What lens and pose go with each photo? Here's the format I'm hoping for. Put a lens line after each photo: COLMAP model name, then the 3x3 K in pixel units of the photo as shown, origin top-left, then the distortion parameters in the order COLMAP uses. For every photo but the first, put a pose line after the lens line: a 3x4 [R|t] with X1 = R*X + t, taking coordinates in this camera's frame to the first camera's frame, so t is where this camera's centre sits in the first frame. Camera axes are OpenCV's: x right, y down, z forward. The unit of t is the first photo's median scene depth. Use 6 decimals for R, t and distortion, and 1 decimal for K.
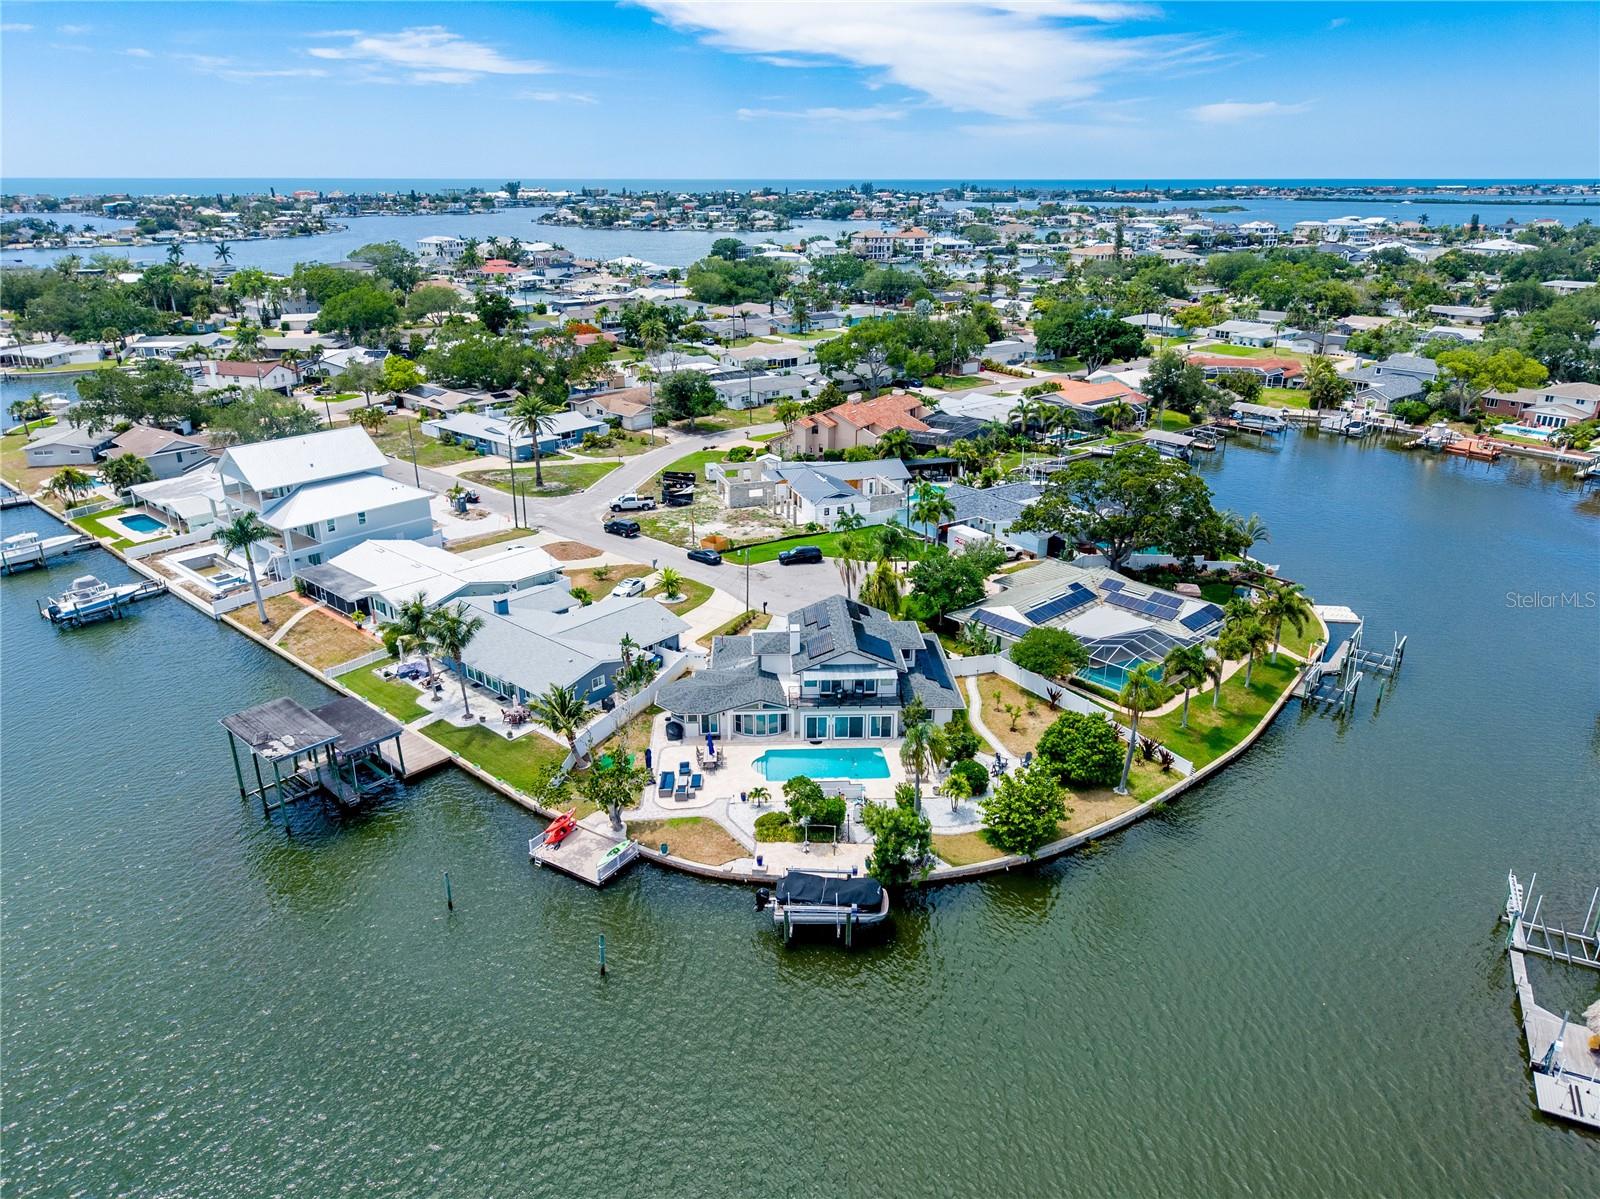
lens RADIAL K [[1081.2, 0, 797.4], [0, 1081.2, 573.6], [0, 0, 1]] dist [0.041082, -0.035173]
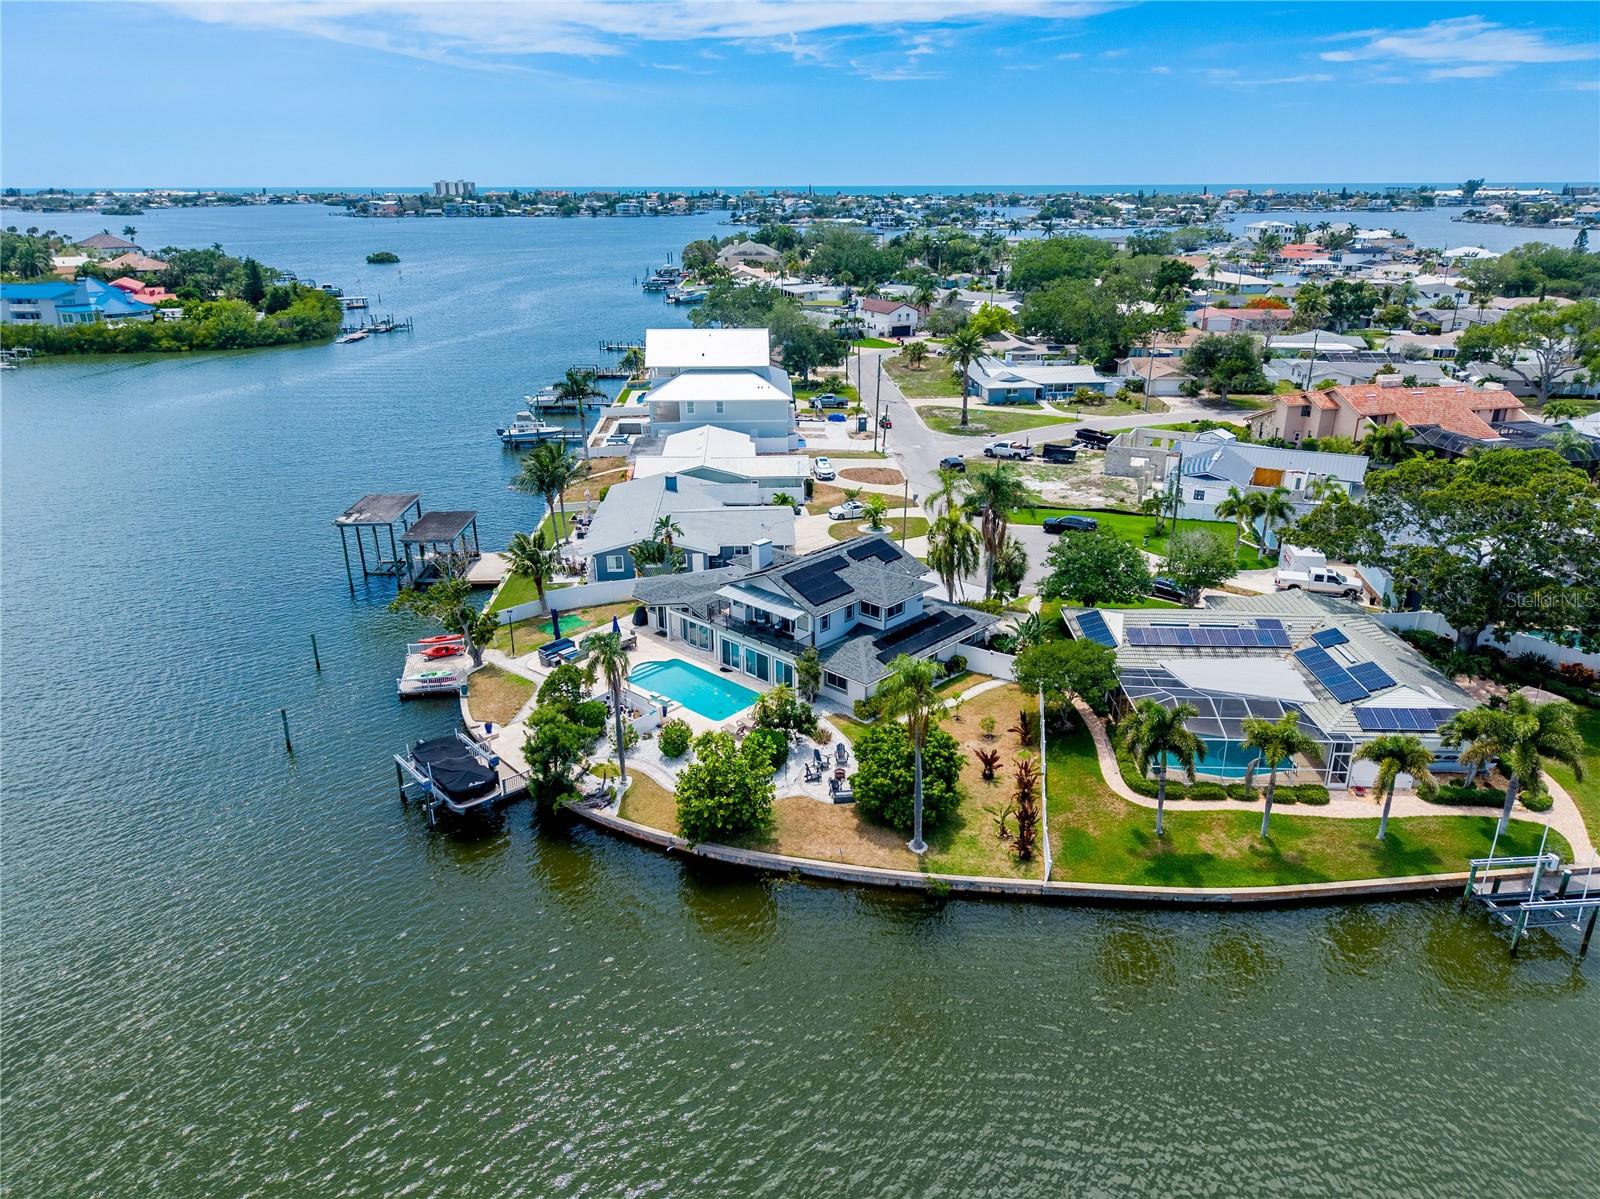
lens RADIAL K [[1081.2, 0, 797.4], [0, 1081.2, 573.6], [0, 0, 1]] dist [0.041082, -0.035173]
pose [[0.699607, 0.240361, -0.672887, 0.619005], [-0.243552, 0.965545, 0.091678, -0.010781], [0.671738, 0.099744, 0.734043, 0.397740]]
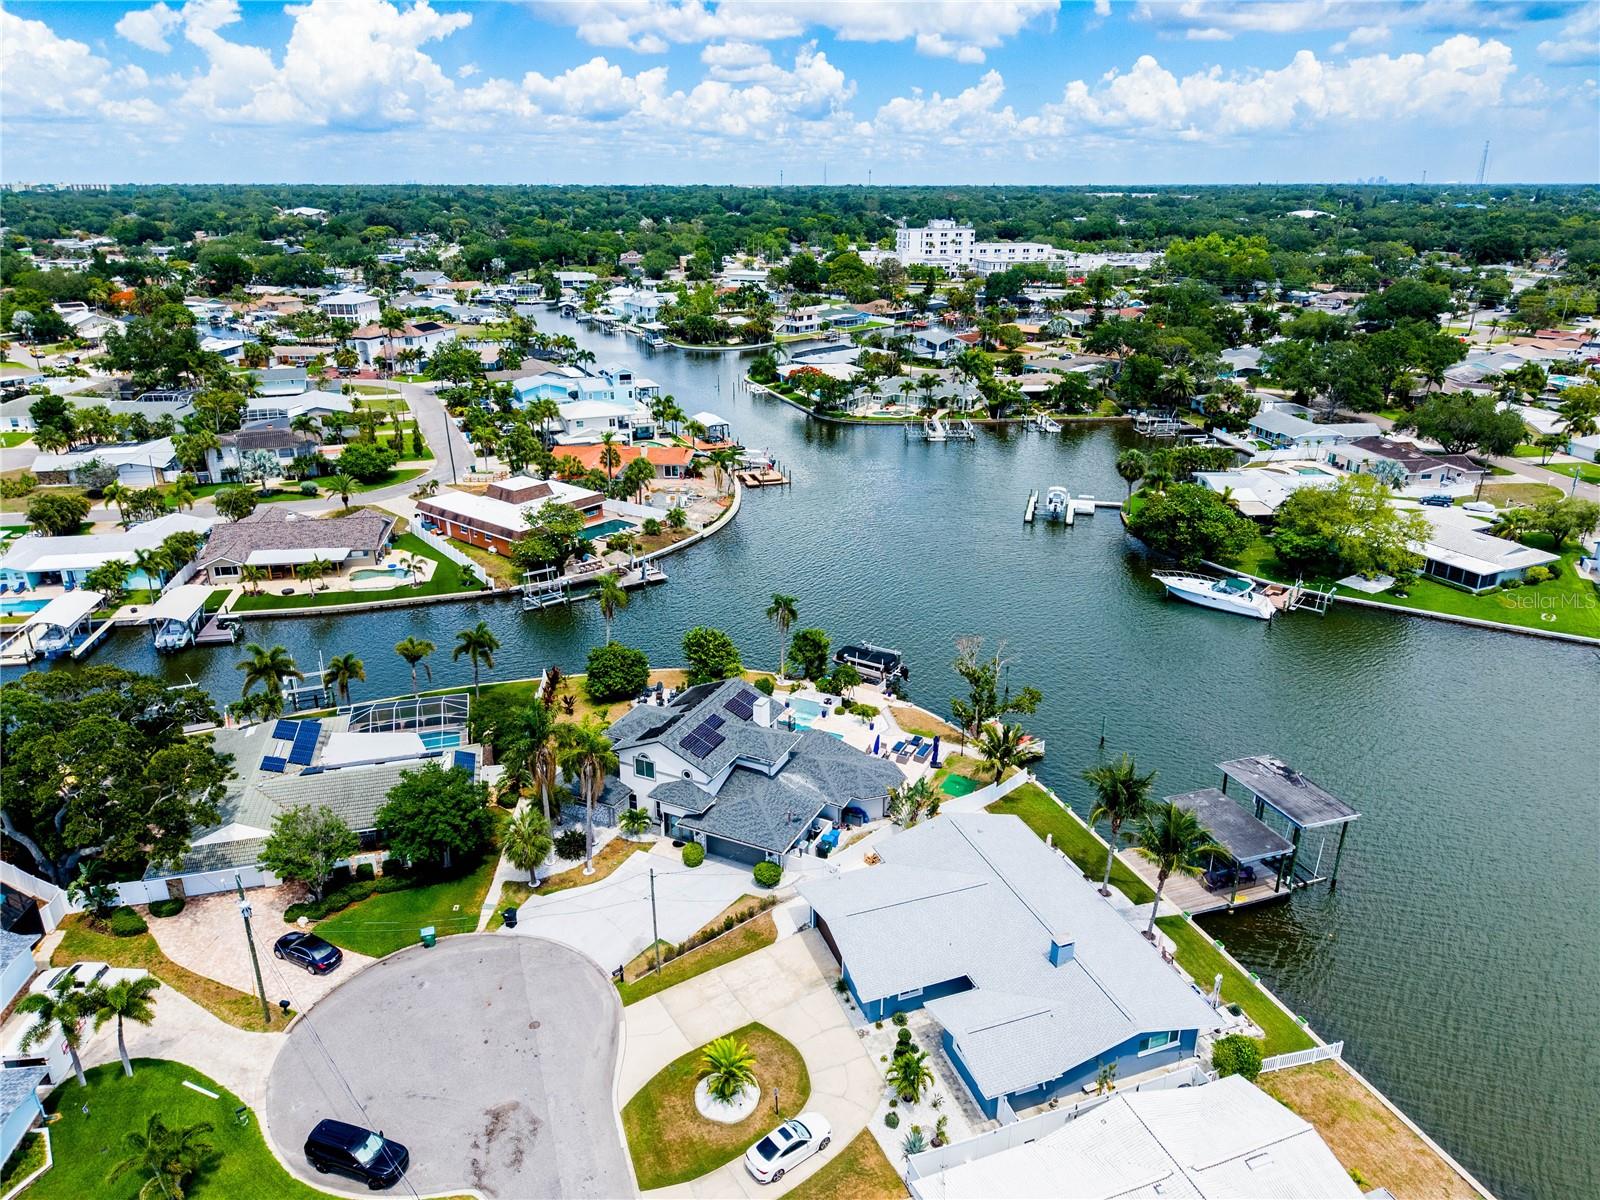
lens RADIAL K [[1052.6, 0, 800.0], [0, 1052.6, 600.0], [0, 0, 1]] dist [0.056494, -0.041788]
pose [[-0.883872, -0.171237, 0.435257, -0.436266], [0.156632, 0.768482, 0.620405, -0.607730], [-0.440723, 0.616534, -0.652418, 1.574470]]
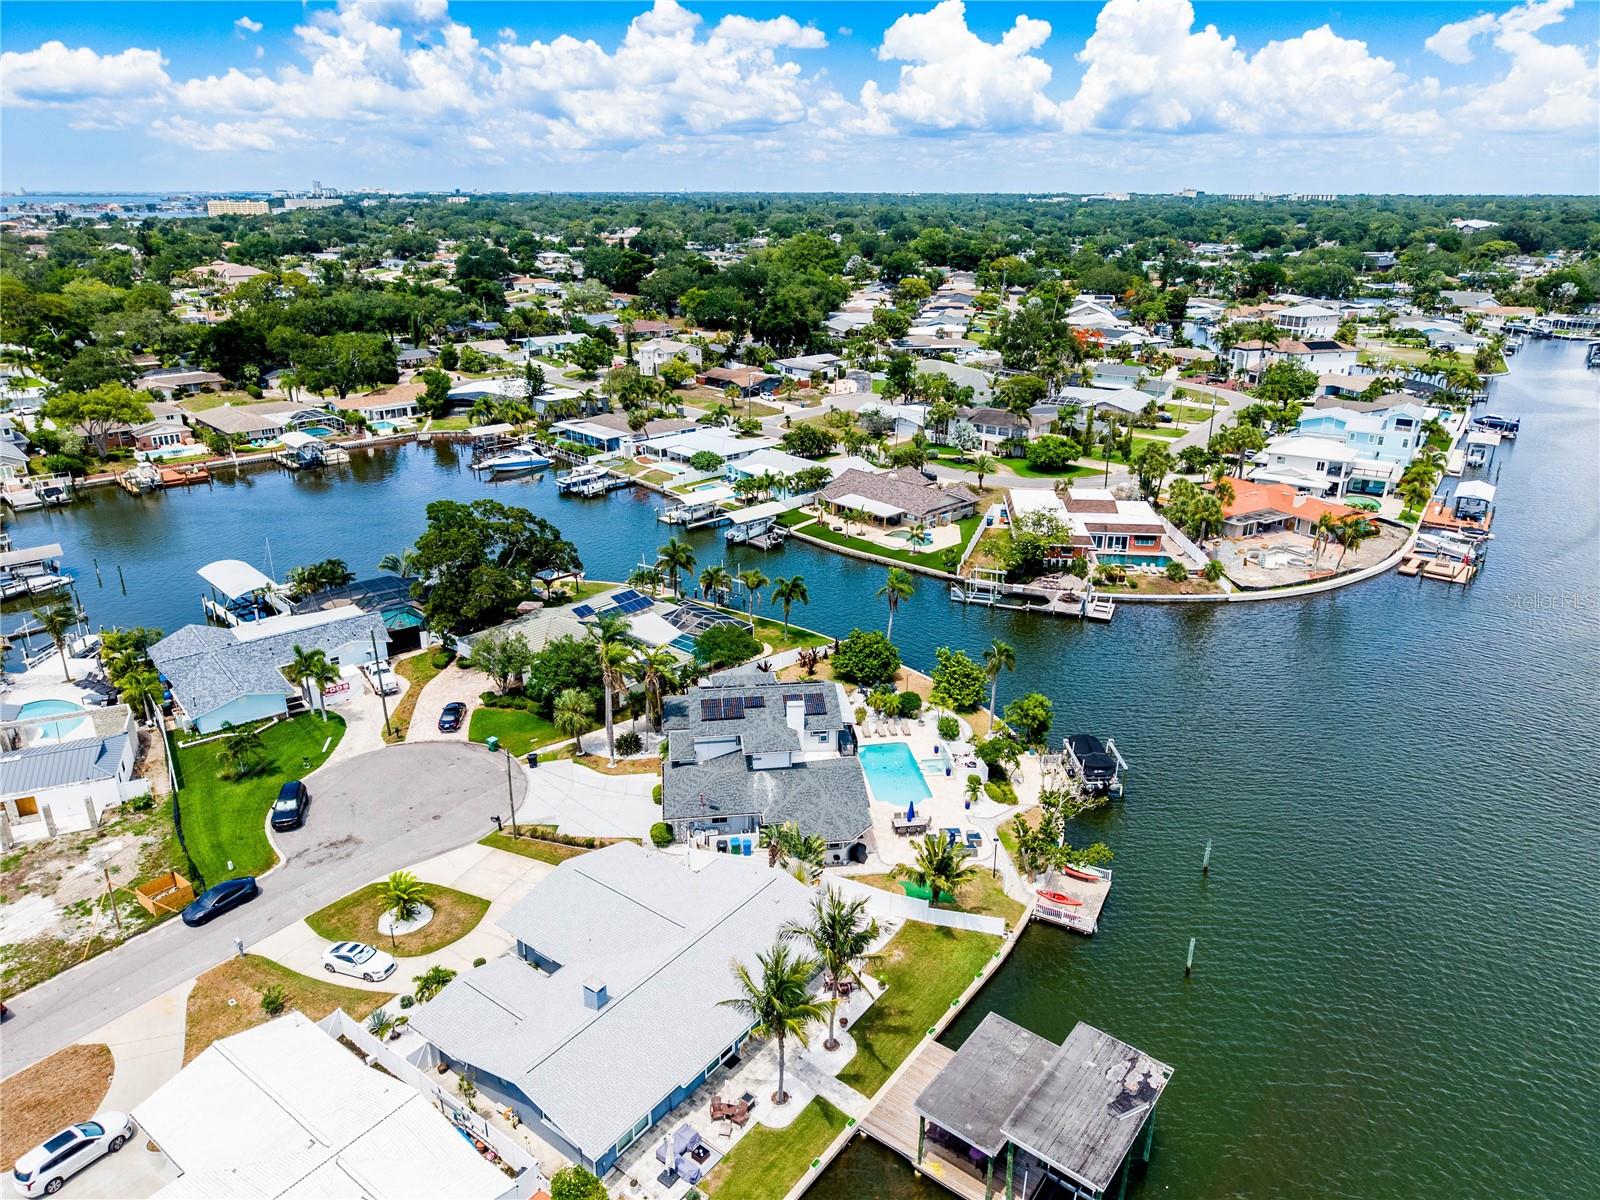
lens RADIAL K [[1046.6, 0, 802.2], [0, 1046.6, 630.6], [0, 0, 1]] dist [0.000640, -0.004527]
pose [[-0.089088, -0.384871, 0.918661, -0.858914], [0.335423, 0.856862, 0.391508, -0.382223], [-0.937846, 0.343019, 0.052758, 0.942616]]
